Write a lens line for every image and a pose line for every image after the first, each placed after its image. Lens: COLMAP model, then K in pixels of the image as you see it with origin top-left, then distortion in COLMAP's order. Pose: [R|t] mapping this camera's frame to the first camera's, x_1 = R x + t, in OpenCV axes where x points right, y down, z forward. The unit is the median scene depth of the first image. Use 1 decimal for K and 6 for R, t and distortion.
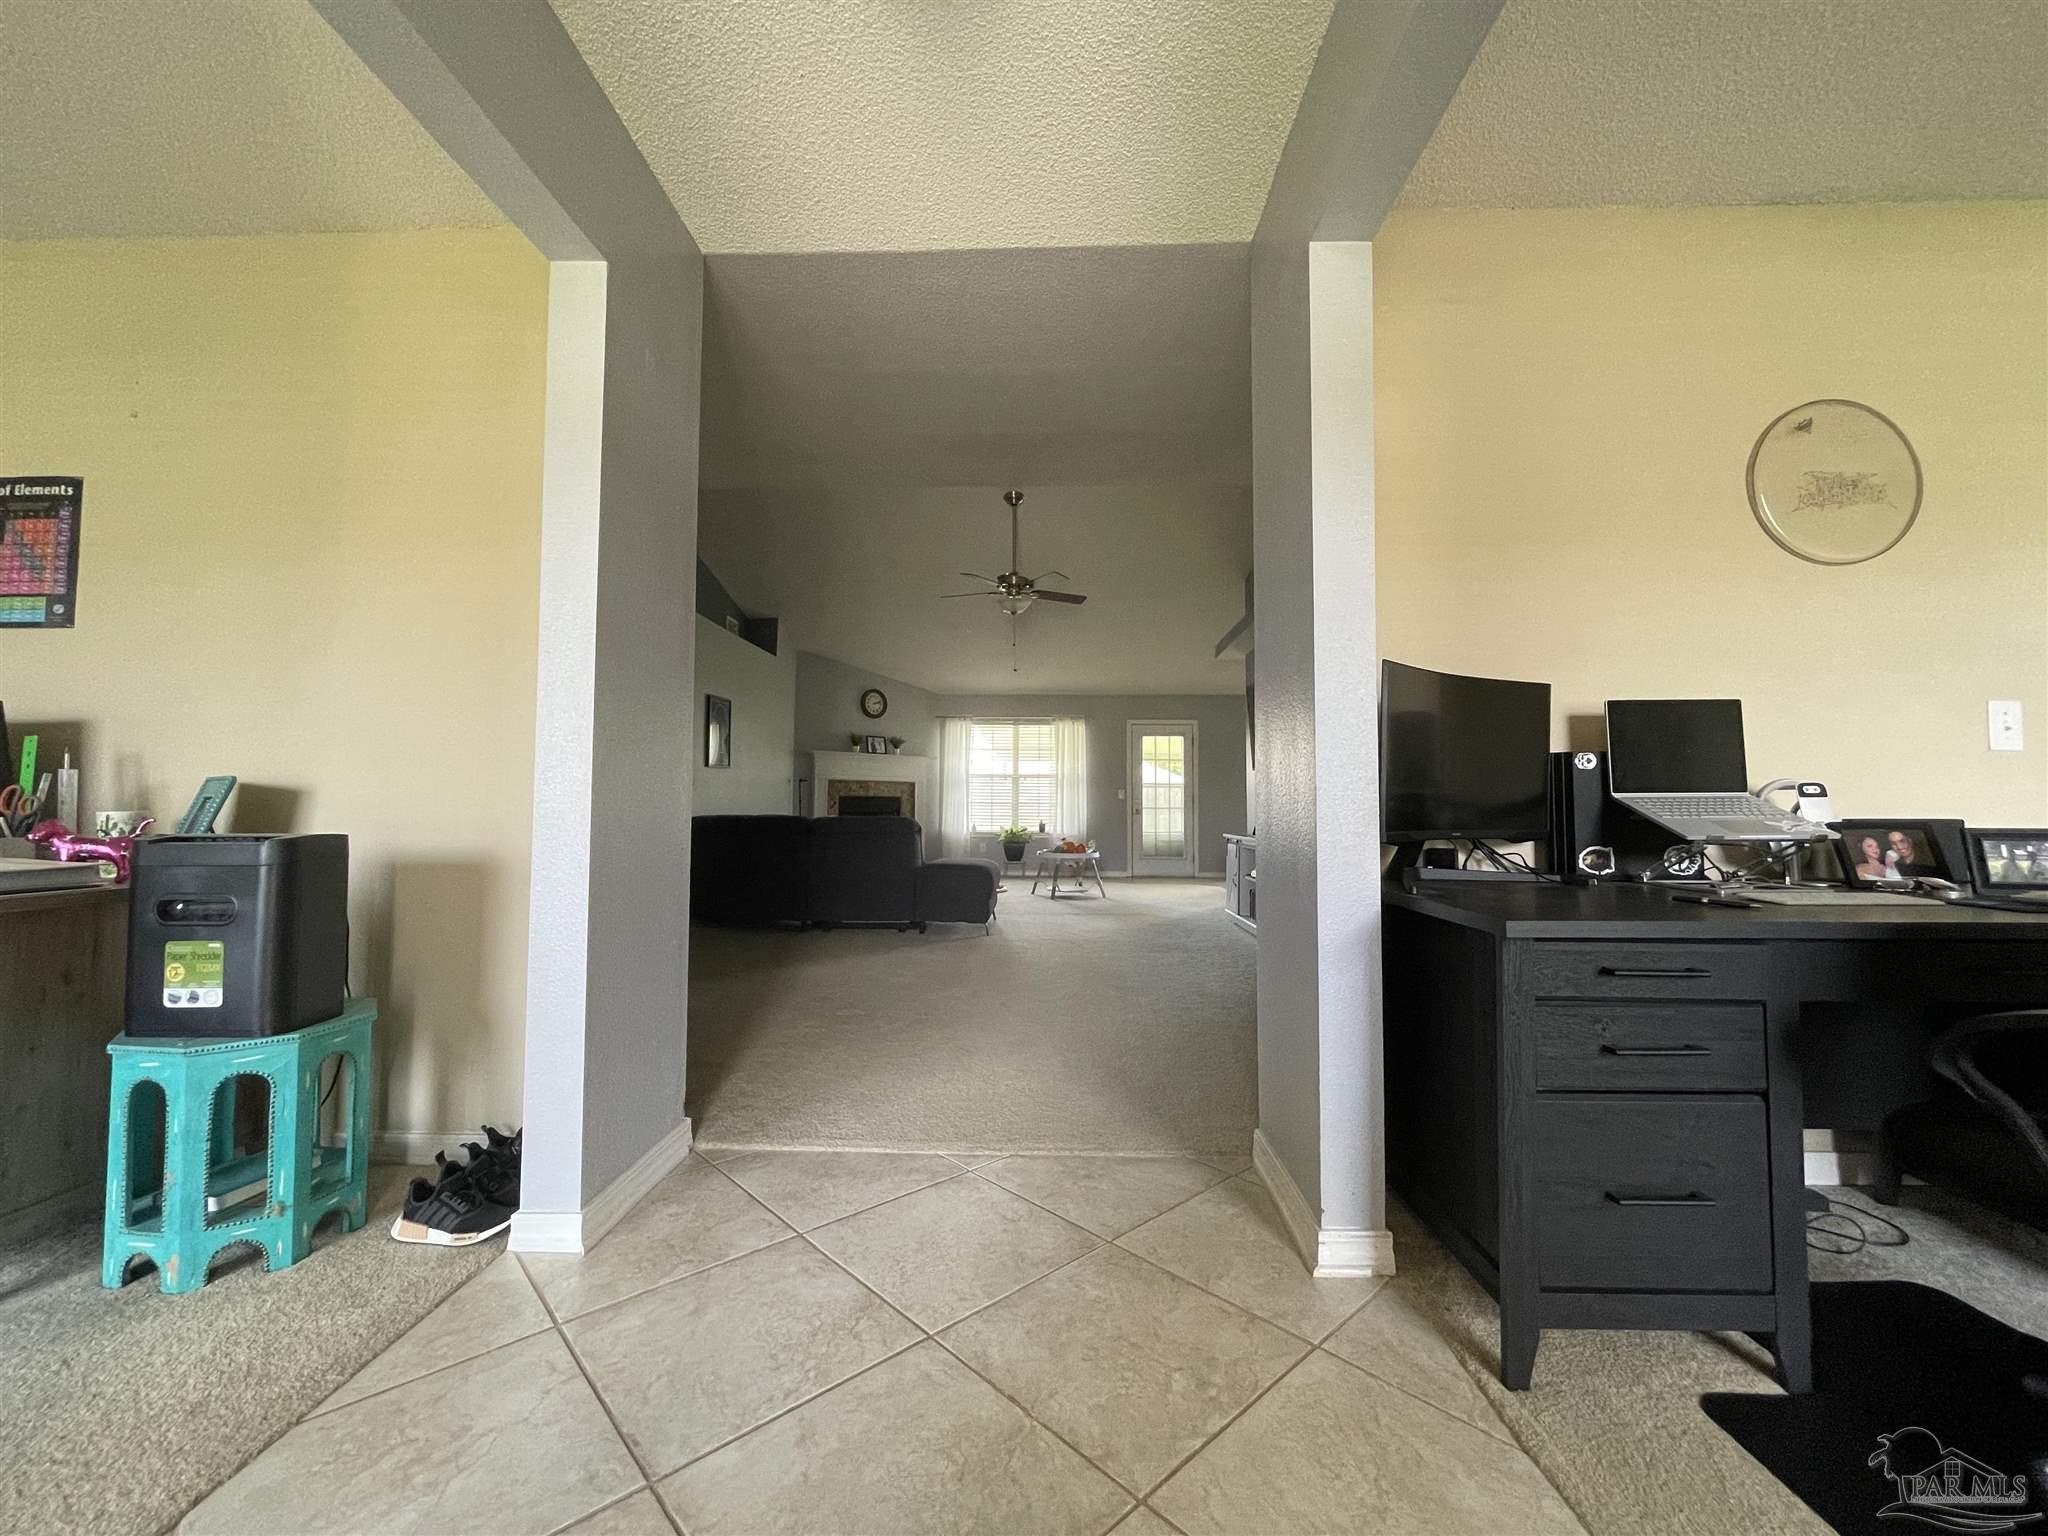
lens RADIAL K [[831.9, 0, 1027.0], [0, 831.9, 772.1], [0, 0, 1]] dist [-0.003946, 0.001140]
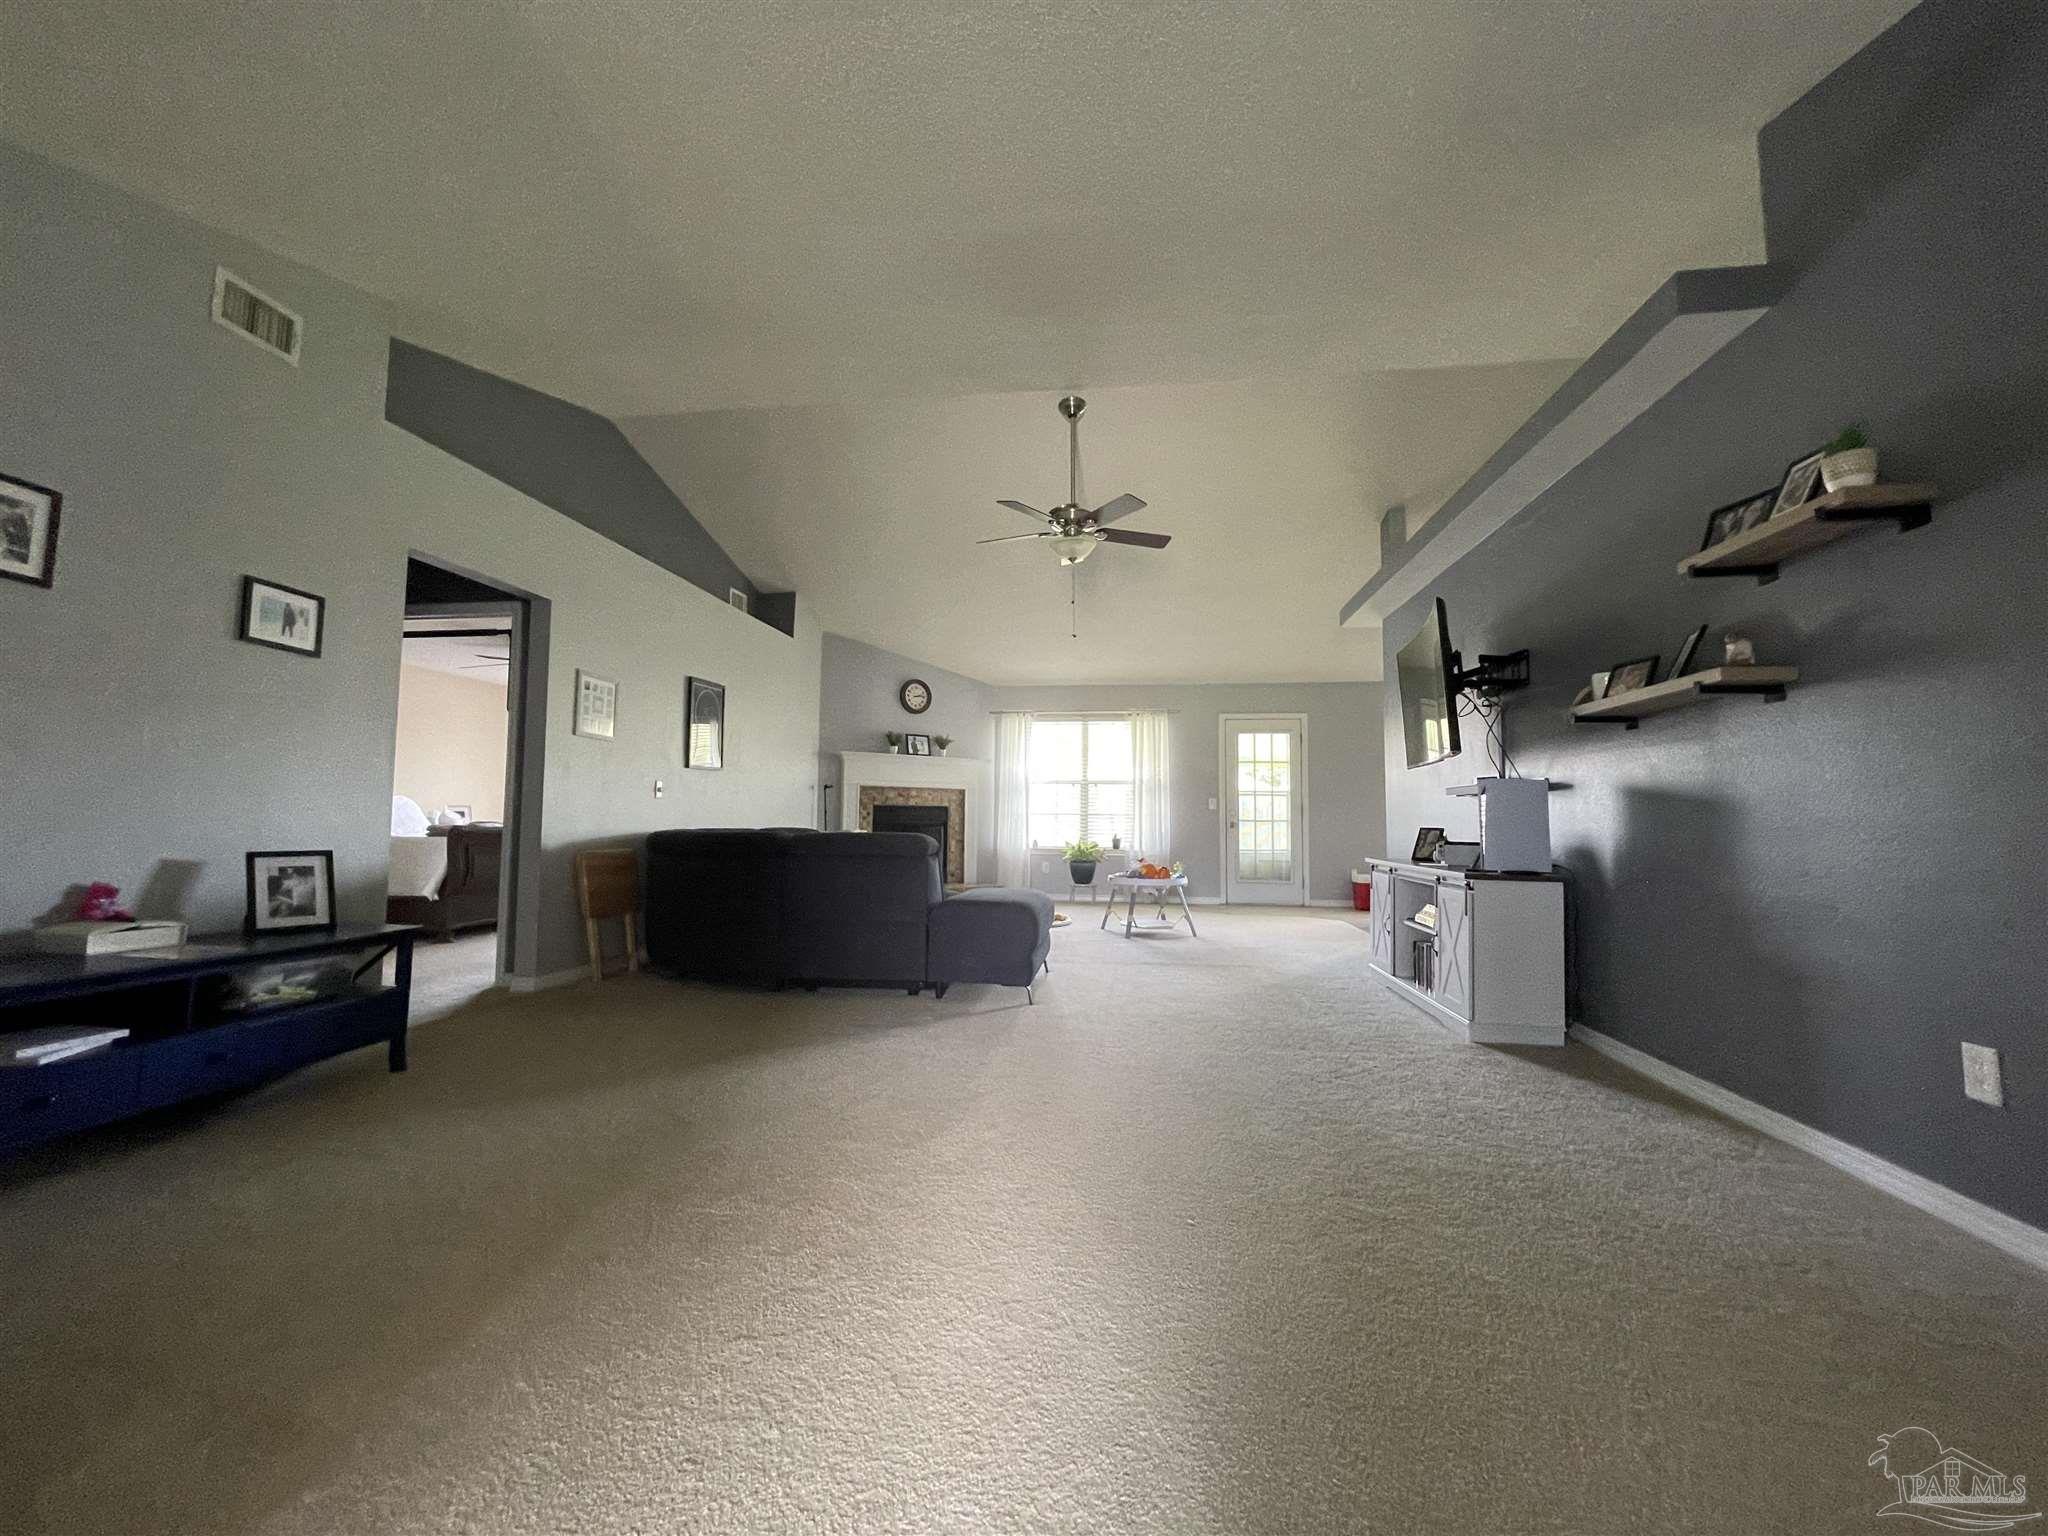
lens RADIAL K [[831.9, 0, 1021.3], [0, 831.9, 773.3], [0, 0, 1]] dist [-0.003946, 0.001140]
pose [[0.994787, -0.002671, -0.101936, 0.009582], [0.001566, 0.999939, -0.010914, 0.005583], [0.101959, 0.010698, 0.994731, 0.175477]]
